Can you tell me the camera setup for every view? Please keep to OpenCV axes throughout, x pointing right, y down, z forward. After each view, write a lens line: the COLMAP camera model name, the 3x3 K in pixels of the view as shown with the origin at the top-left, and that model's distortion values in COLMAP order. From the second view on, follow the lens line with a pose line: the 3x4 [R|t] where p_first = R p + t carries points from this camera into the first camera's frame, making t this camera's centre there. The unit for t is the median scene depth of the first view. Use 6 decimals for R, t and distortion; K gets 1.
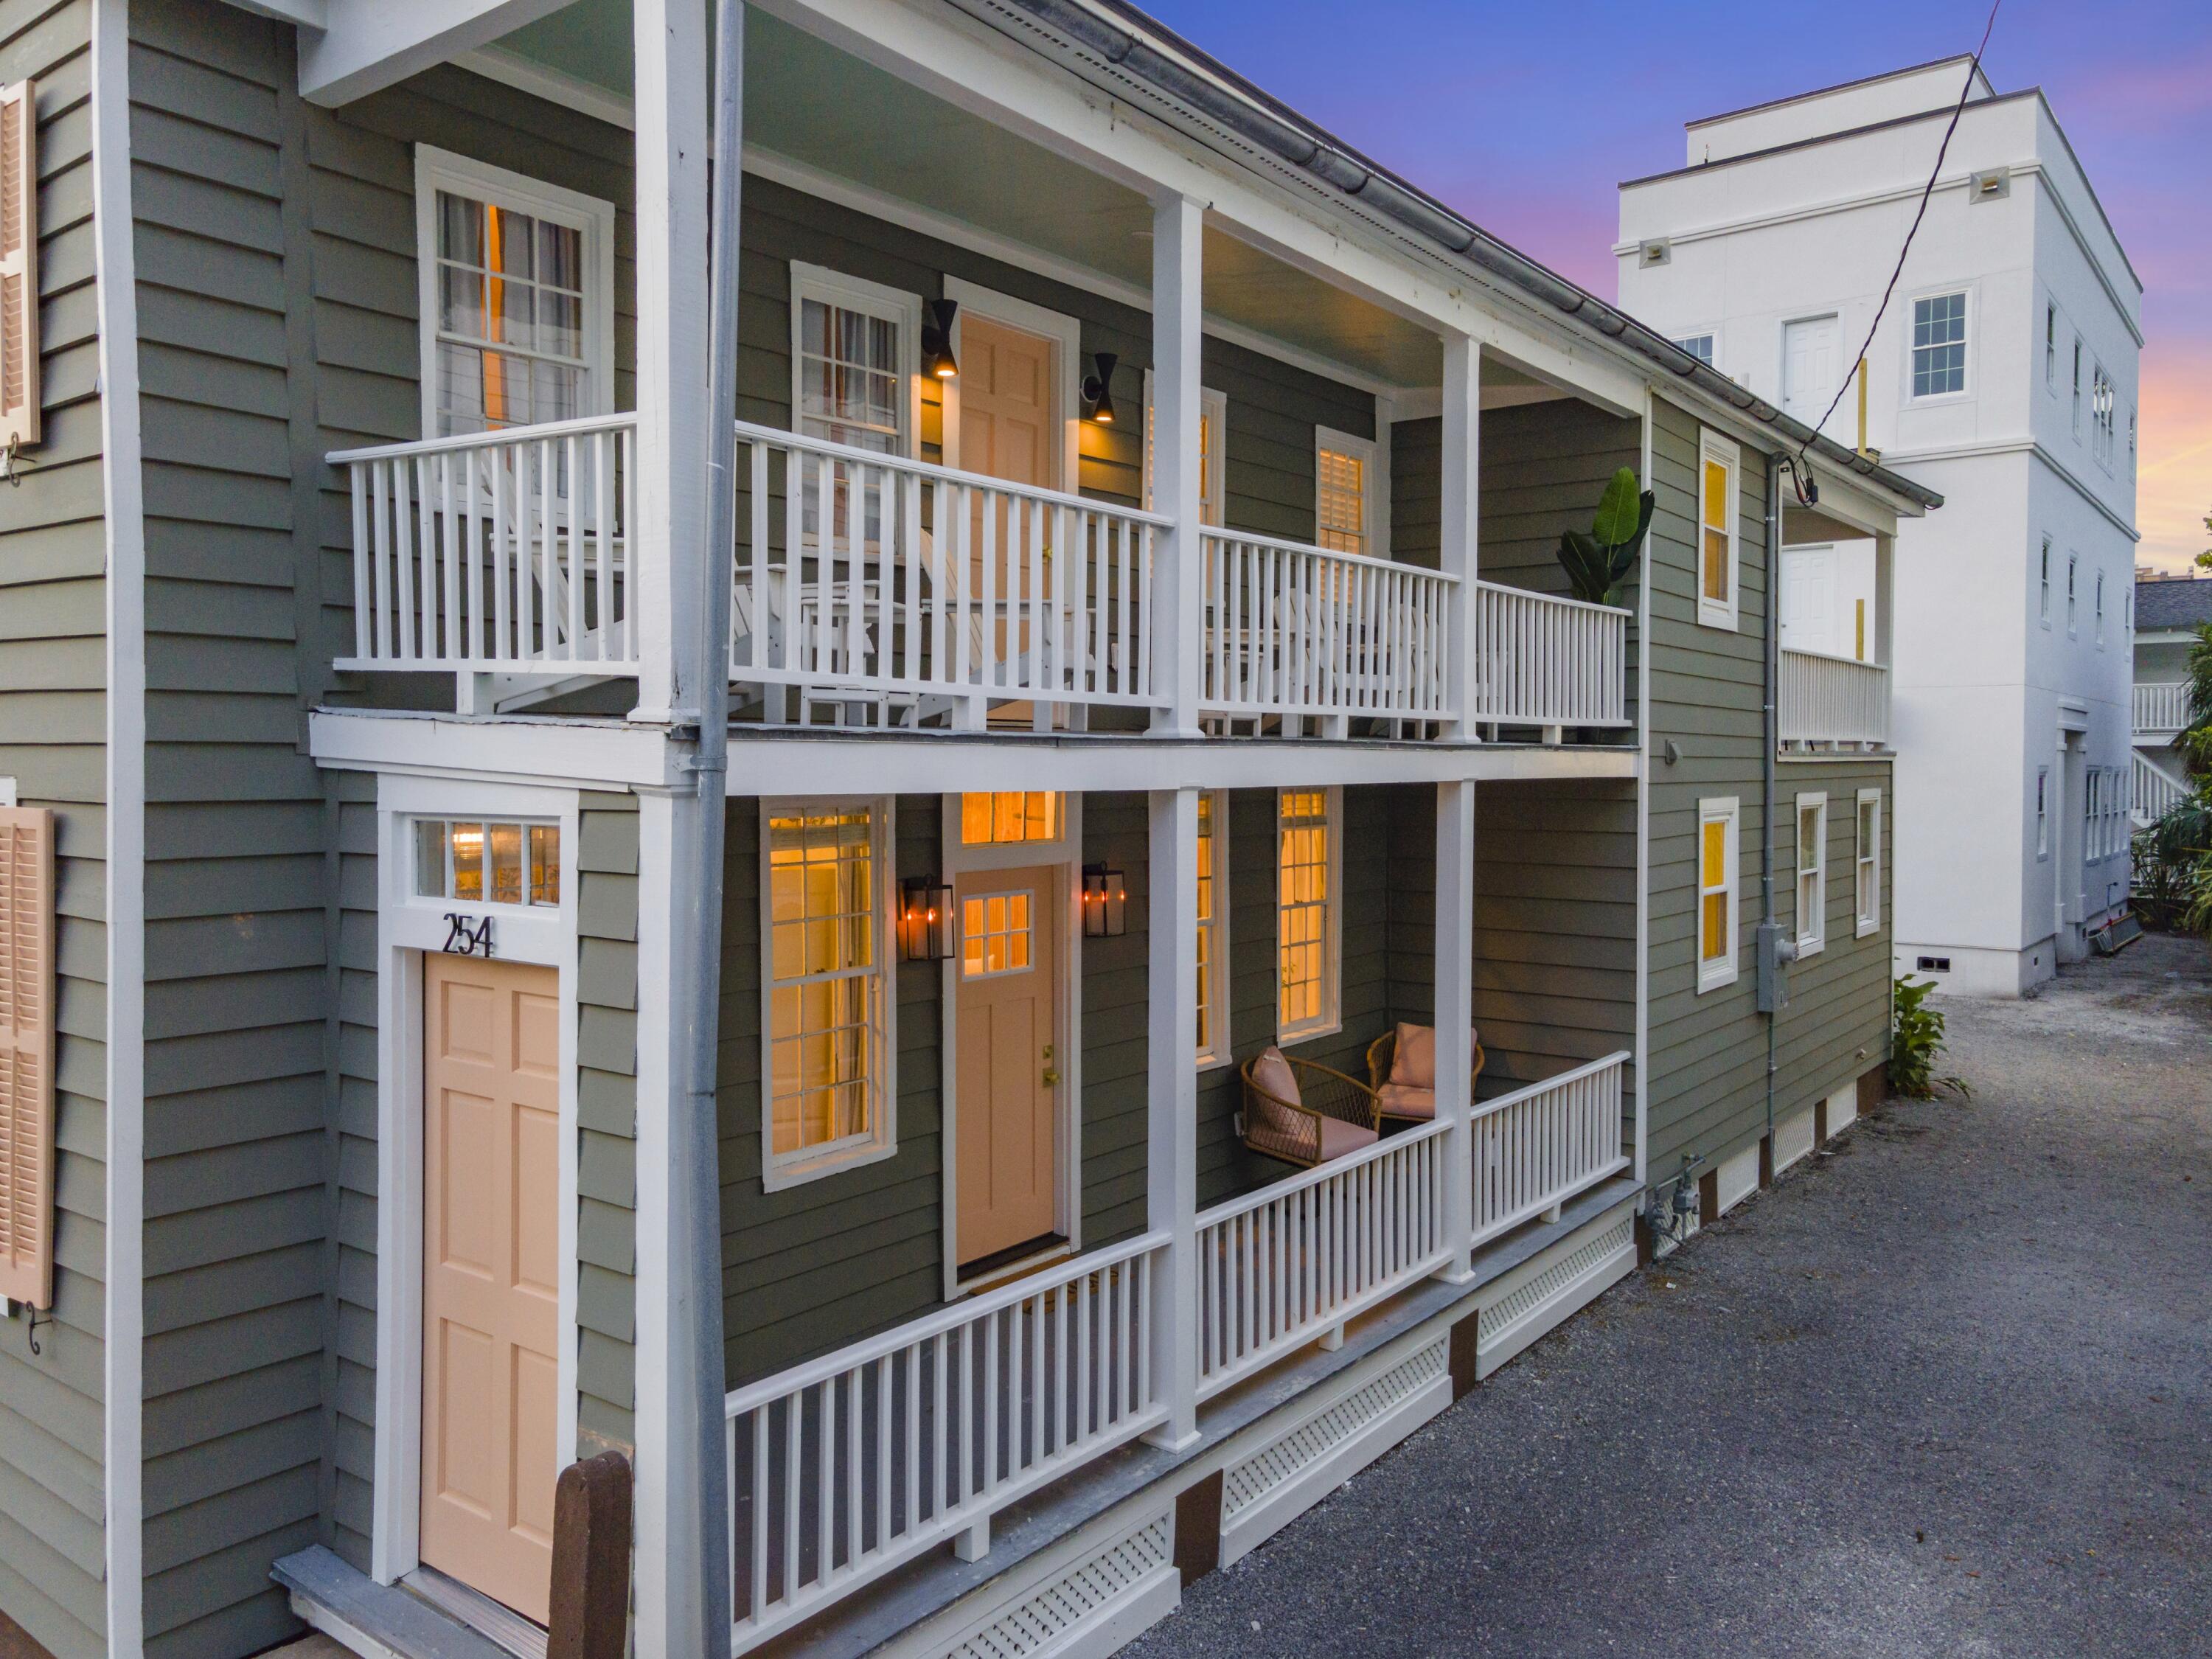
lens RADIAL K [[1602.4, 0, 1106.0], [0, 1602.4, 829.5], [0, 0, 1]] dist [0.035710, 0.003815]
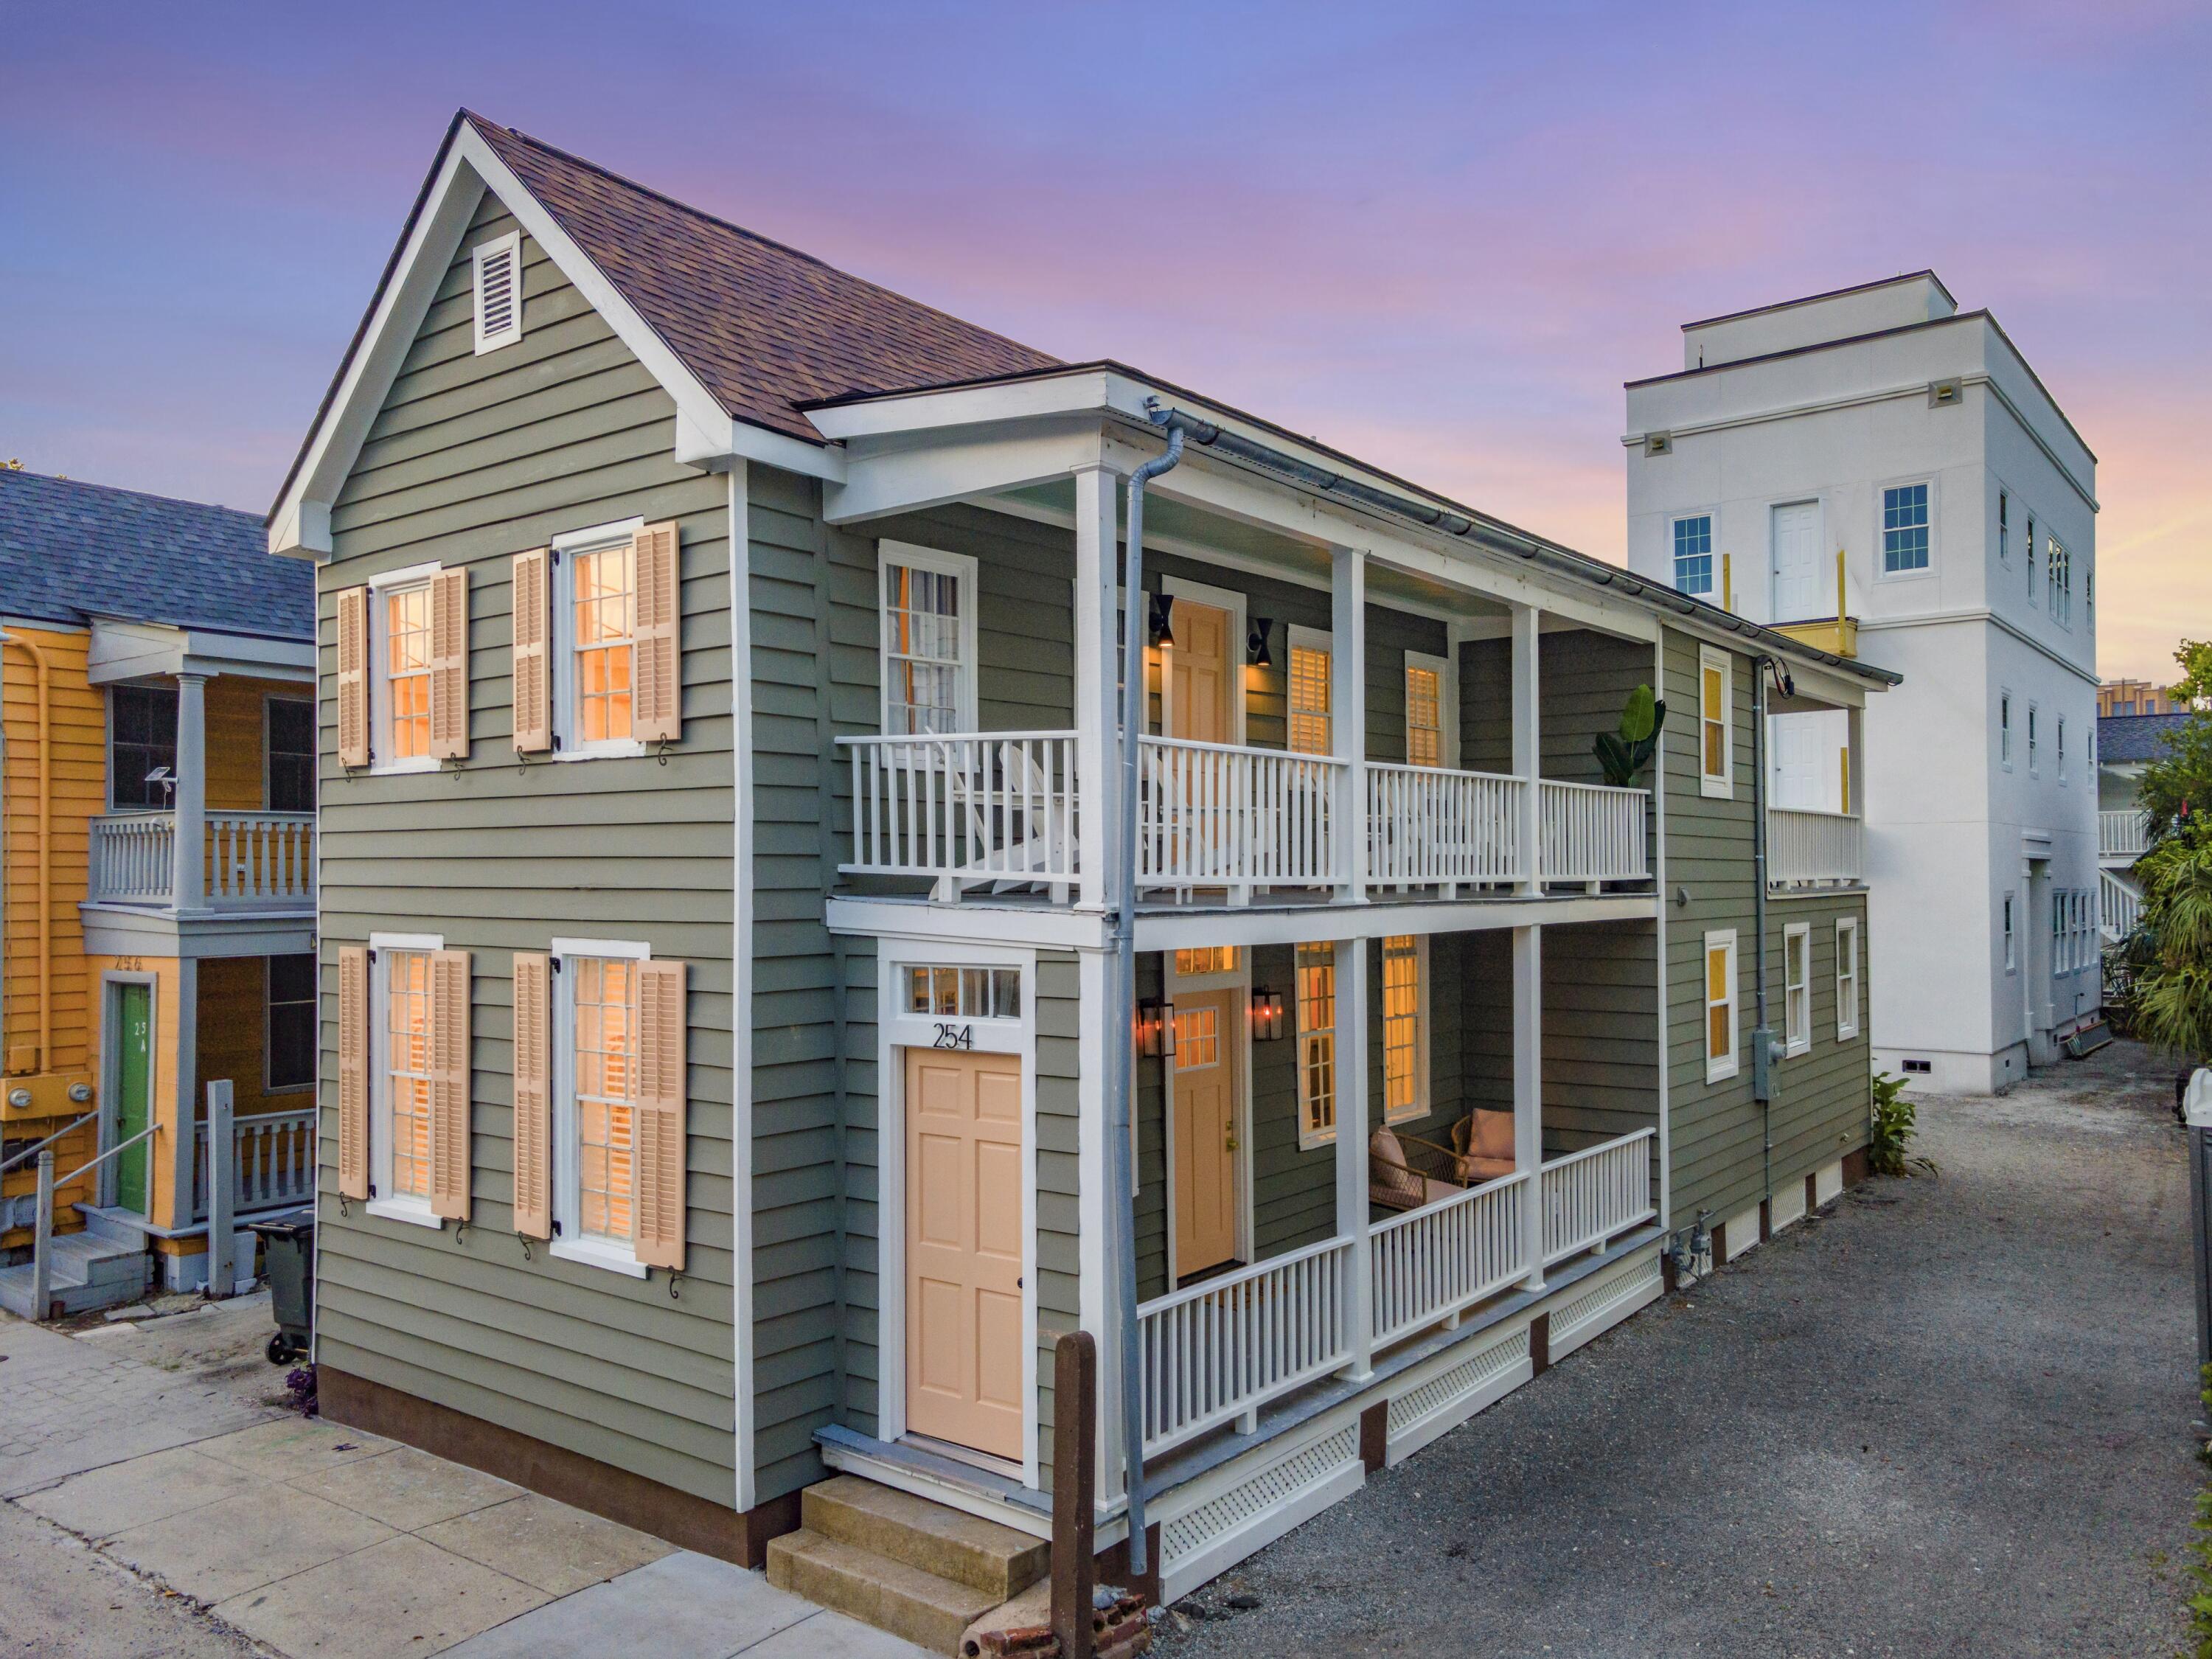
lens RADIAL K [[1613.3, 0, 1101.3], [0, 1613.3, 899.6], [0, 0, 1]] dist [0.034905, -0.002052]
pose [[0.999937, -0.009517, -0.006027, -0.125336], [0.009336, 0.999521, -0.029517, -0.013174], [0.006305, 0.029459, 0.999546, -0.353541]]
